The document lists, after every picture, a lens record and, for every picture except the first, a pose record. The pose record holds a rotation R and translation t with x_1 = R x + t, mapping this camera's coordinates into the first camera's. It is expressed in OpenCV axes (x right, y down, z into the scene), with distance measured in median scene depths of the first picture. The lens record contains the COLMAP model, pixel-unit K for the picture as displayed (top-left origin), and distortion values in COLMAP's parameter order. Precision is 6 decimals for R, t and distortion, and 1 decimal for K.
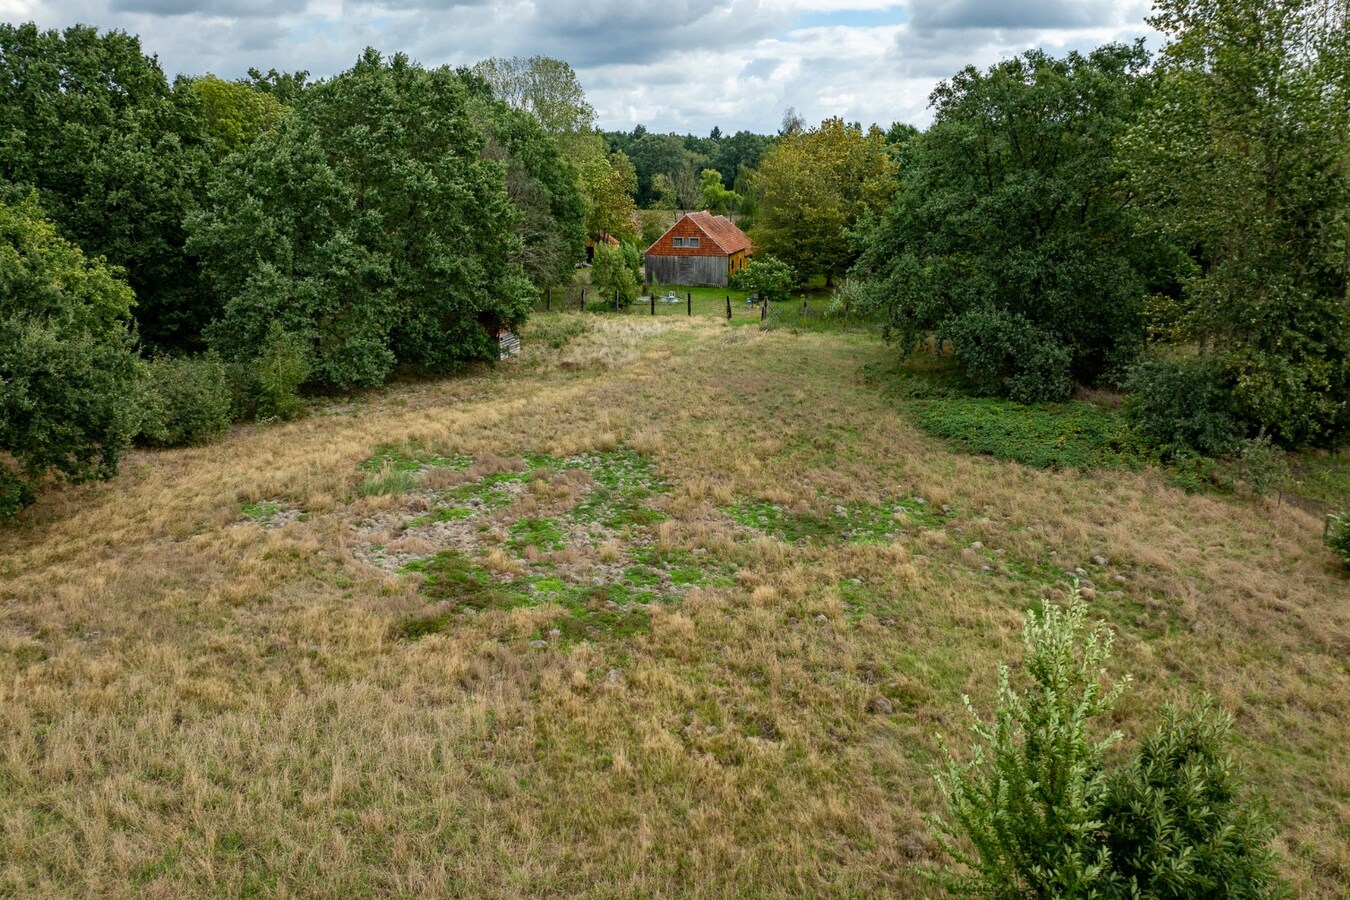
lens RADIAL K [[982.8, 0, 674.3], [0, 982.8, 390.0], [0, 0, 1]] dist [-0.032552, 0.000582]
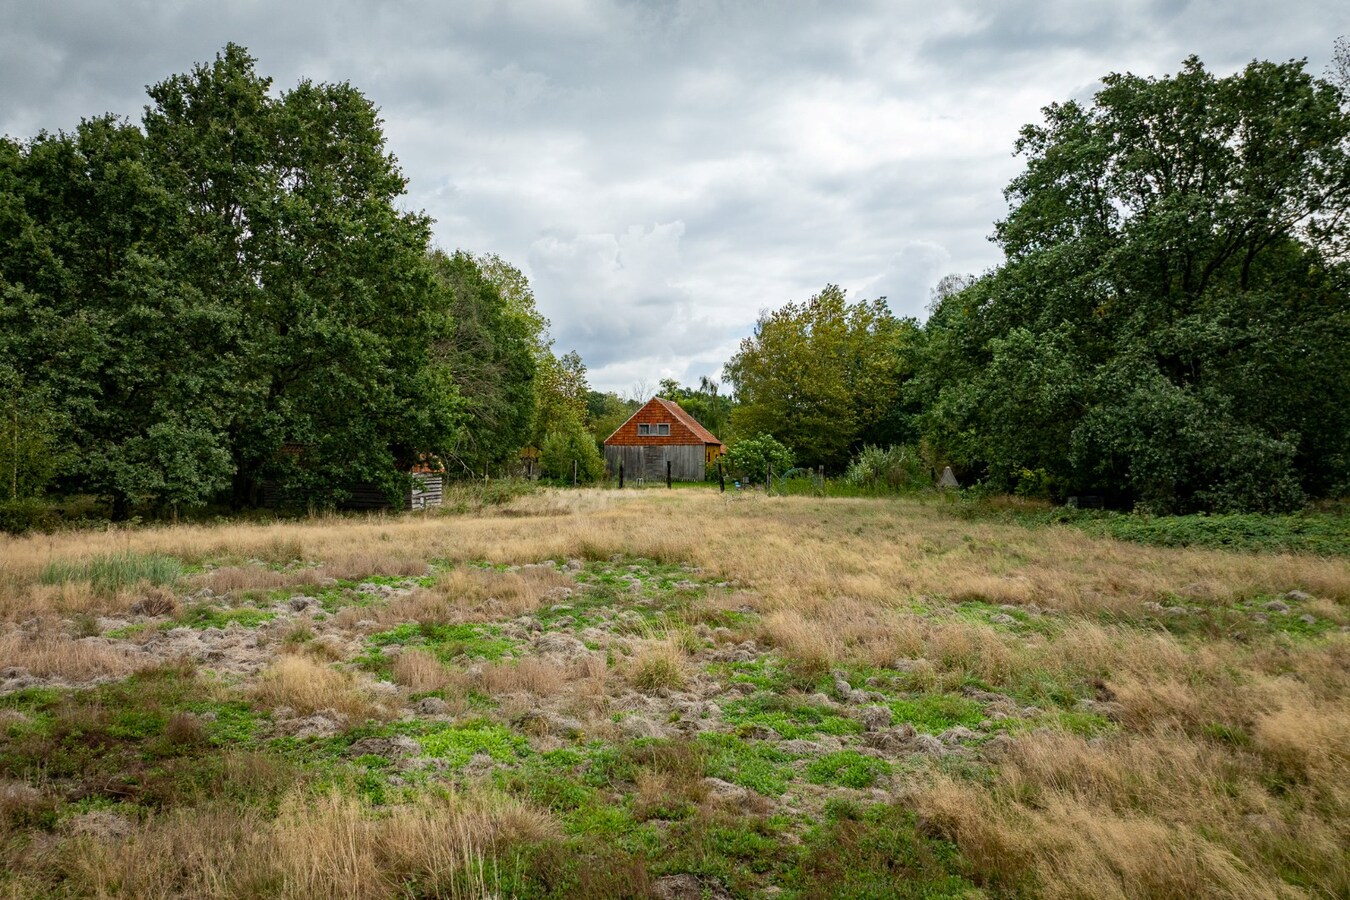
lens RADIAL K [[982.8, 0, 674.3], [0, 982.8, 390.0], [0, 0, 1]] dist [-0.032552, 0.000582]
pose [[0.997909, 0.004207, 0.064500, -0.075111], [0.013980, 0.960210, -0.278928, 0.153476], [-0.063107, 0.279247, 0.958143, 0.598850]]
